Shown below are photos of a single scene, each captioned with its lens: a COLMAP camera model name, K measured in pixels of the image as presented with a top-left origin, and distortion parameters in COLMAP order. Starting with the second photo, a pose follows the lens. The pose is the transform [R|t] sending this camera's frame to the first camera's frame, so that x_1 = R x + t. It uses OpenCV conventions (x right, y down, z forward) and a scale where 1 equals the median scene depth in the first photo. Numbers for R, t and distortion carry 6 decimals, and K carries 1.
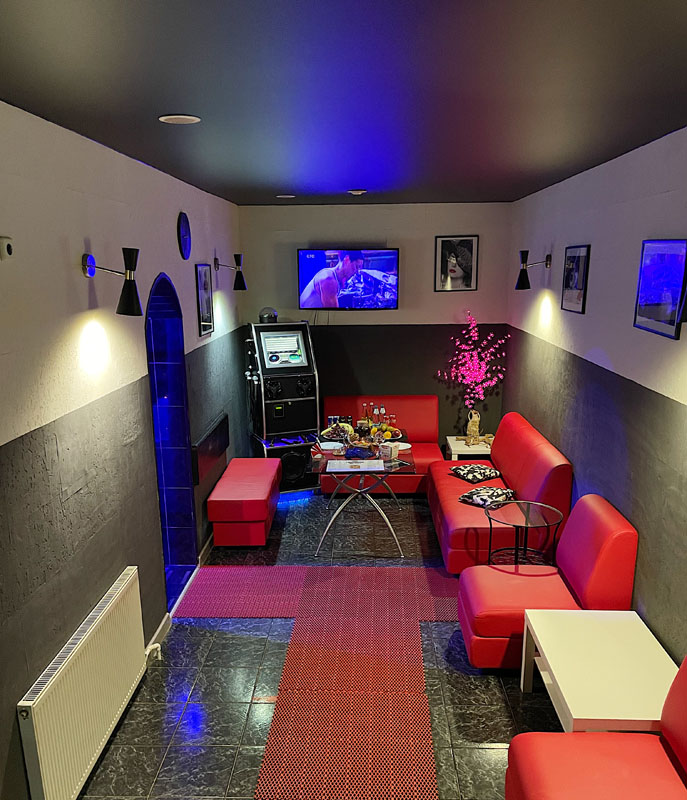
lens RADIAL K [[697.8, 0, 345.4], [0, 697.8, 461.8], [0, 0, 1]] dist [0.059093, -0.000183]
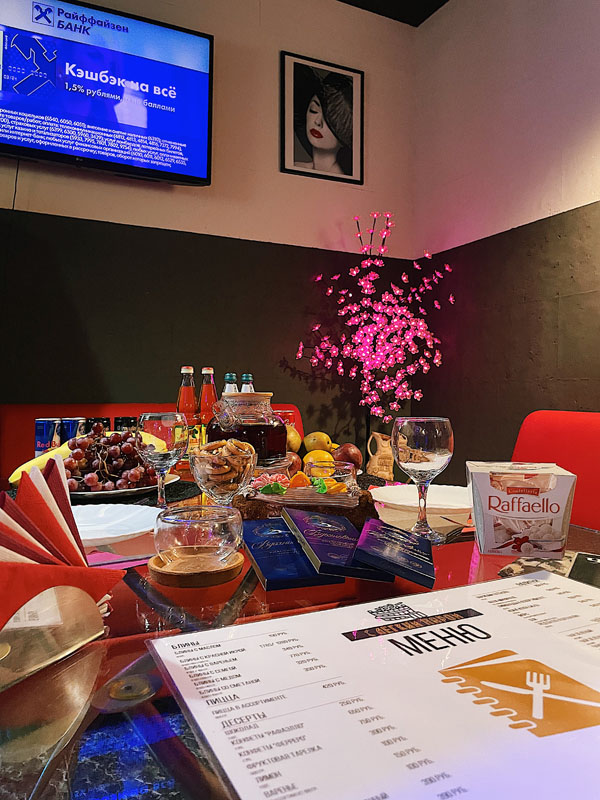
lens RADIAL K [[610.3, 0, 313.0], [0, 610.3, 399.8], [0, 0, 1]] dist [0.078386, -0.119173]
pose [[0.886621, 0.010041, 0.462389, -0.037236], [0.107601, 0.967852, -0.227341, -0.010635], [-0.449807, 0.251319, 0.857037, 0.735038]]
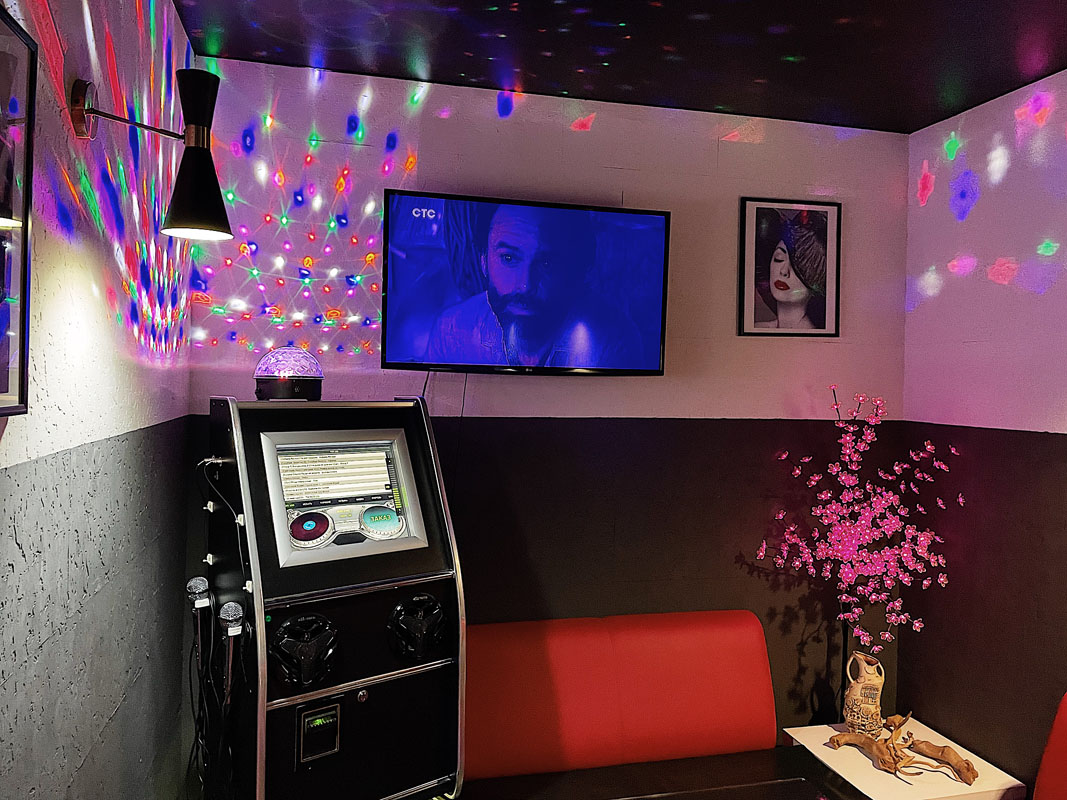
lens RADIAL K [[807.6, 0, 538.9], [0, 807.6, 384.9], [0, 0, 1]] dist [0.079937, -0.107113]
pose [[0.961947, 0.025283, 0.272065, -0.103239], [0.047551, 0.965025, -0.257809, -0.114942], [-0.269068, 0.260936, 0.927100, 0.667503]]
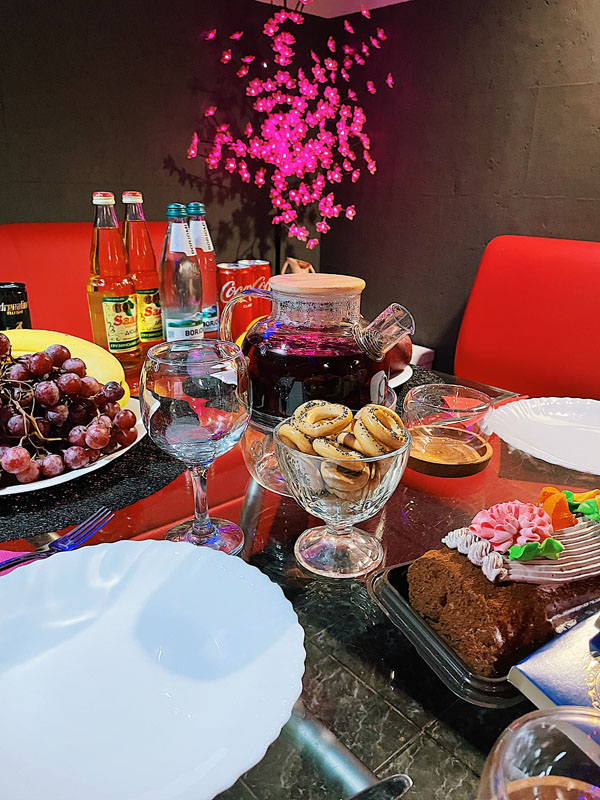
lens RADIAL K [[610.3, 0, 313.0], [0, 610.3, 399.8], [0, 0, 1]] dist [0.078386, -0.119173]
pose [[0.727012, -0.203354, 0.655821, -0.037308], [0.153601, 0.979098, 0.133319, -0.046120], [-0.669224, 0.003811, 0.743051, 0.818119]]
